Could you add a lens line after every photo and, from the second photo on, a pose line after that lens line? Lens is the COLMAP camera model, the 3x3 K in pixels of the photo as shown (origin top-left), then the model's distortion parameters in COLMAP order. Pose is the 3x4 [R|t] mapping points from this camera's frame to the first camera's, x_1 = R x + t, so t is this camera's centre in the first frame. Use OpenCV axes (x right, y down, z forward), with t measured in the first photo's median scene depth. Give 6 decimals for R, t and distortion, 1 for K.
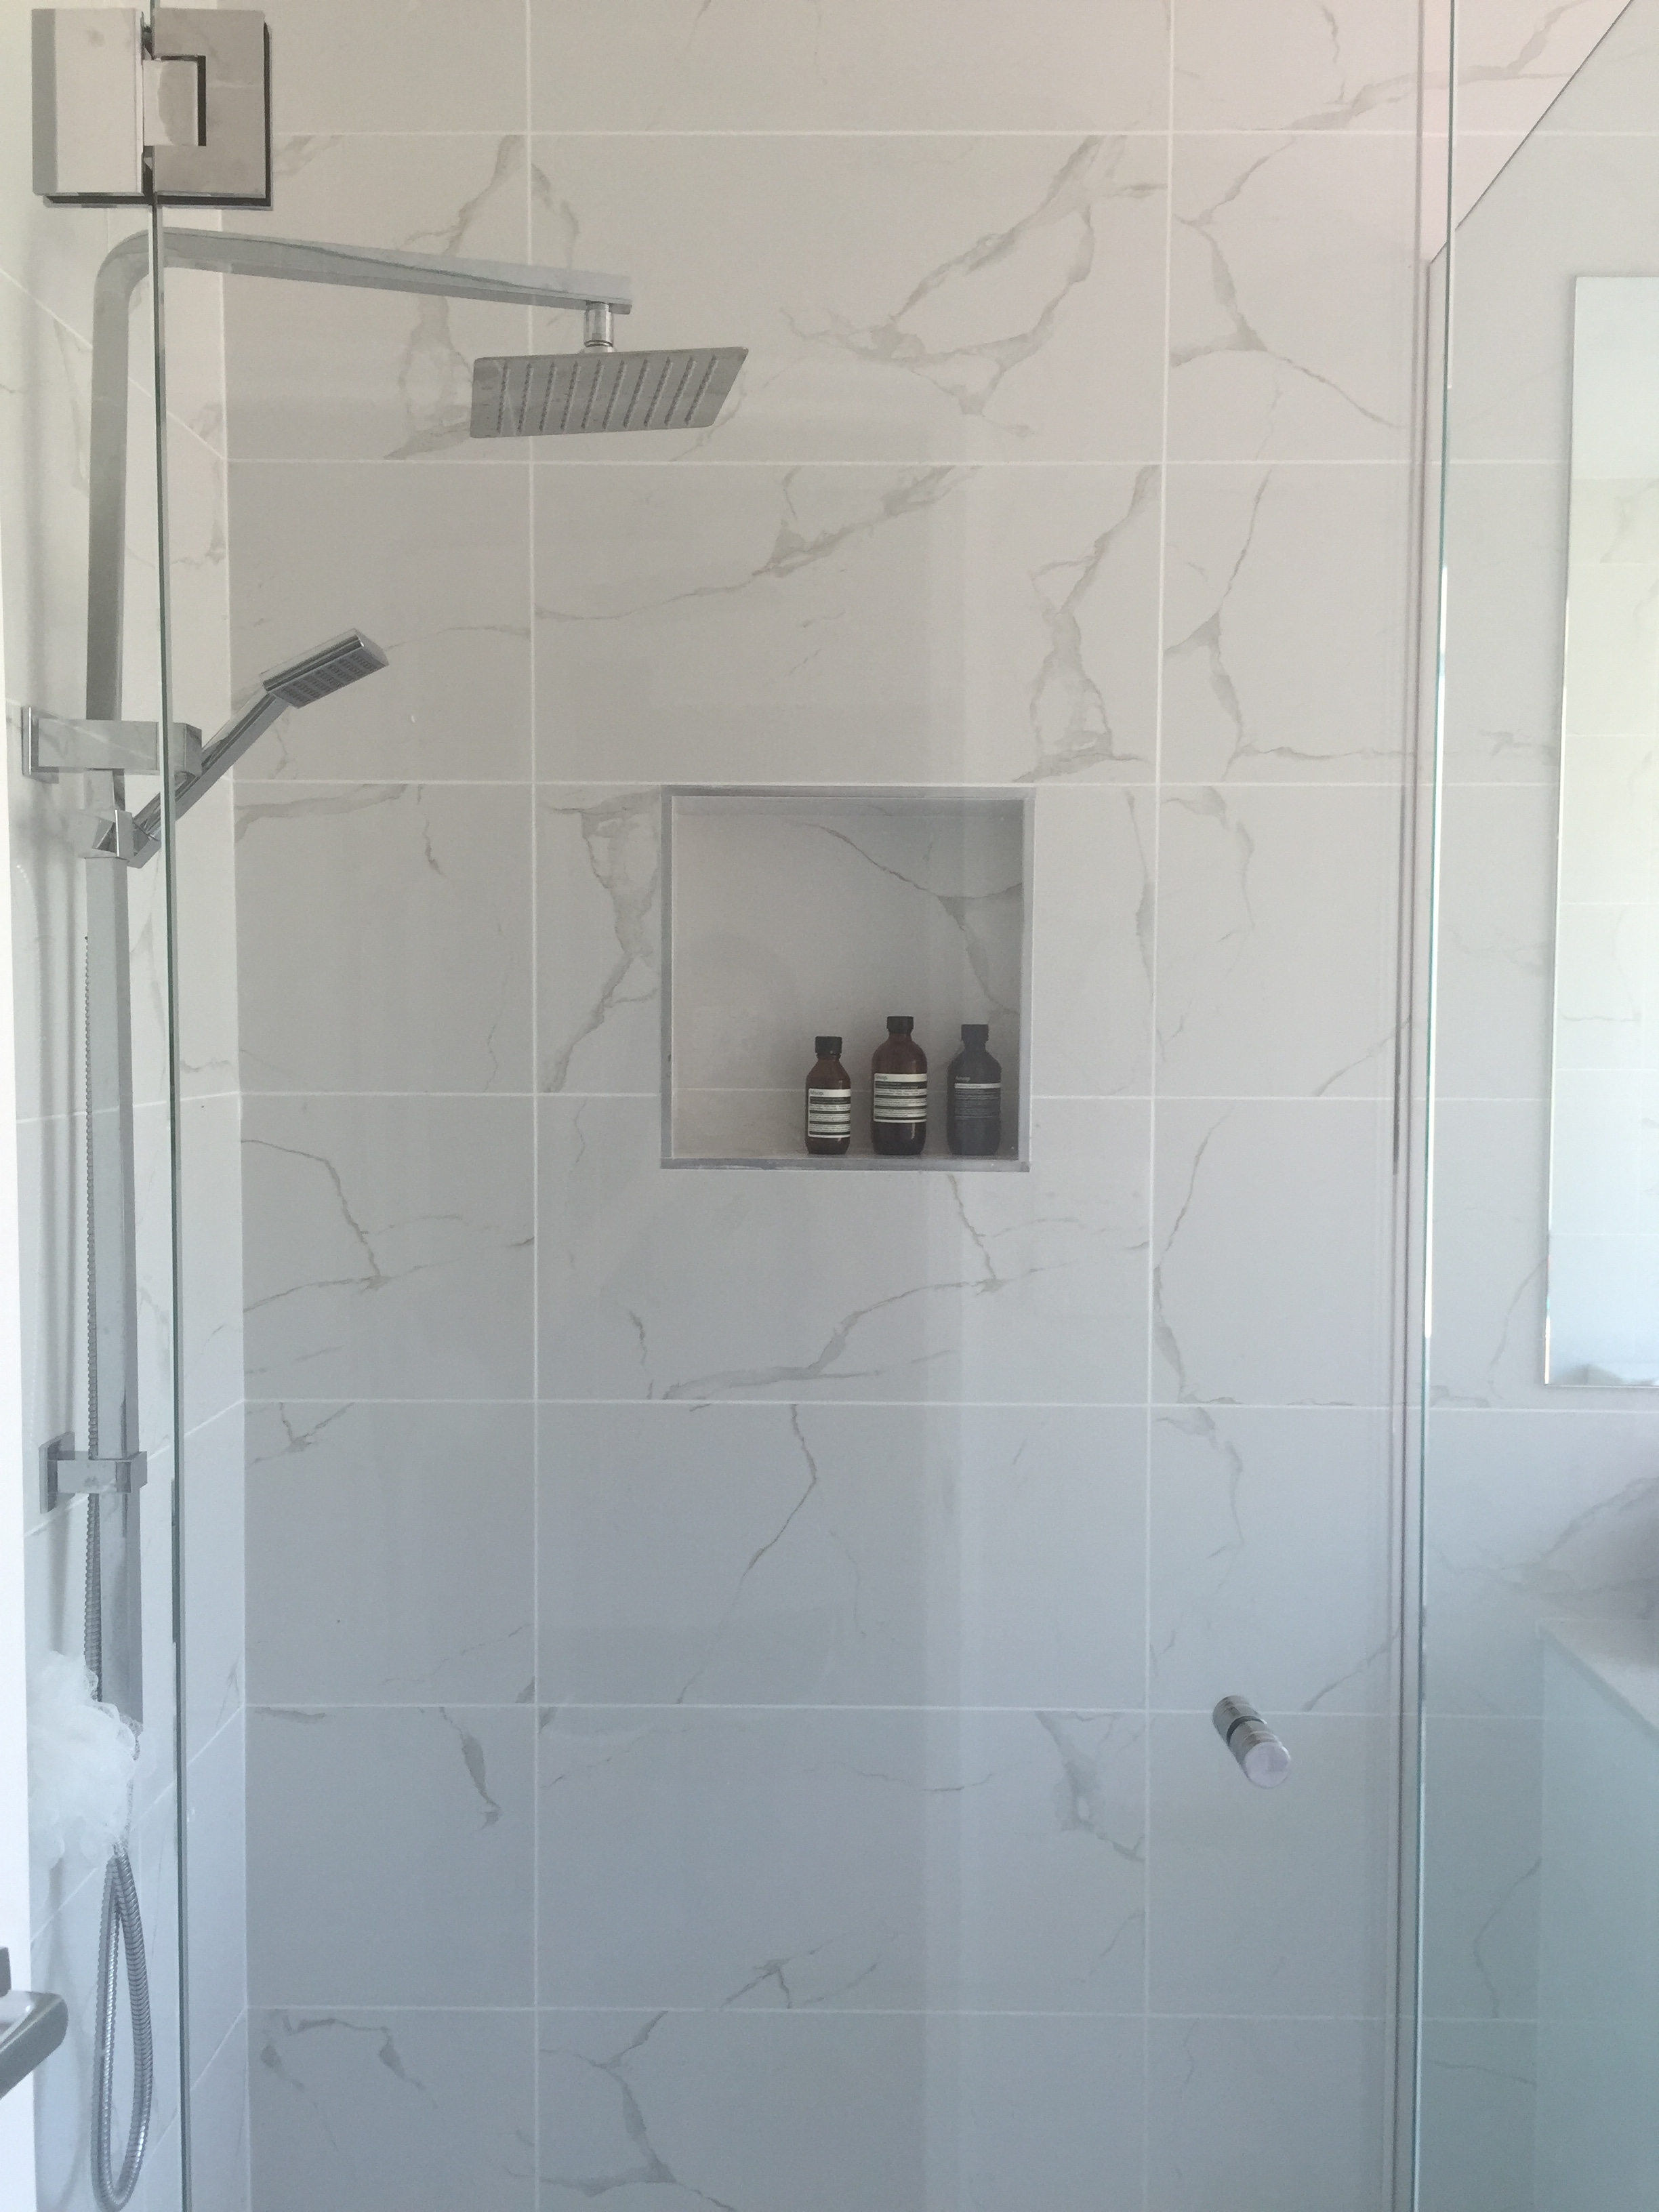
lens RADIAL K [[1947.2, 0, 835.6], [0, 1947.2, 1117.1], [0, 0, 1]] dist [0.082816, -0.111299]
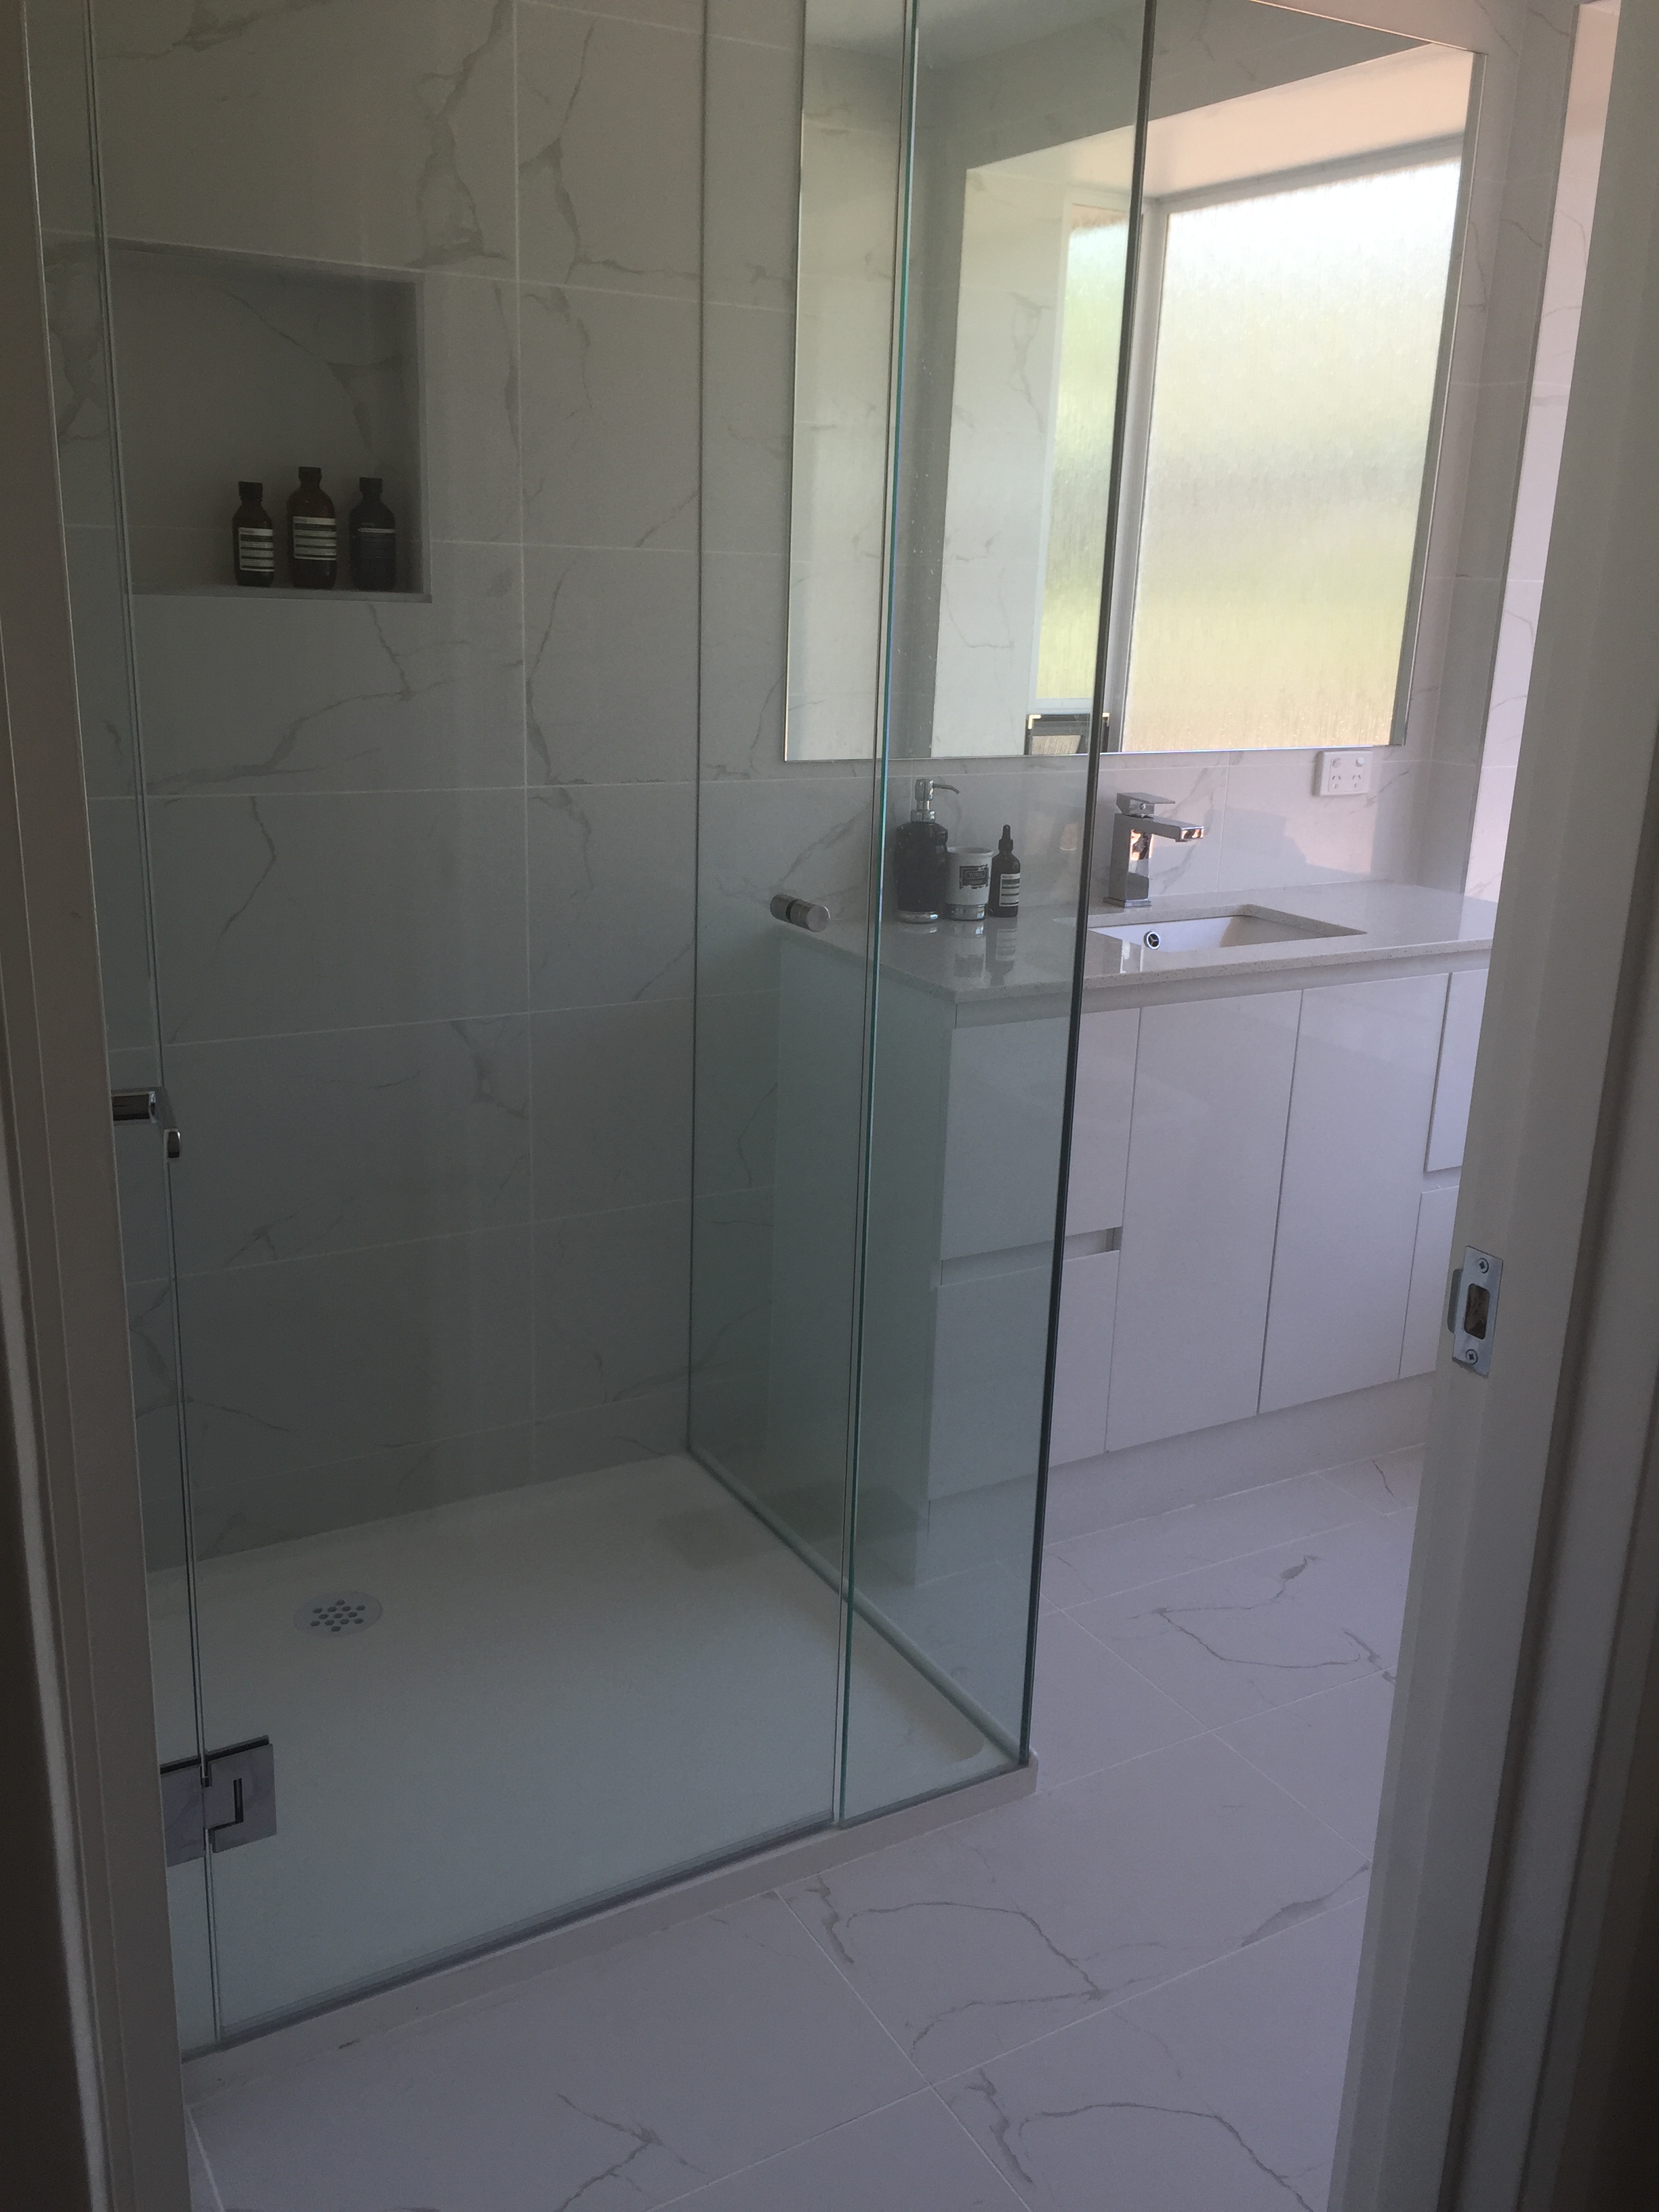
lens RADIAL K [[1947.2, 0, 840.2], [0, 1947.2, 1111.8], [0, 0, 1]] dist [0.082816, -0.111299]
pose [[0.855360, -0.118374, 0.504329, -0.352369], [-0.006184, 0.971140, 0.238431, 0.043333], [-0.517998, -0.207063, 0.829942, -0.259860]]
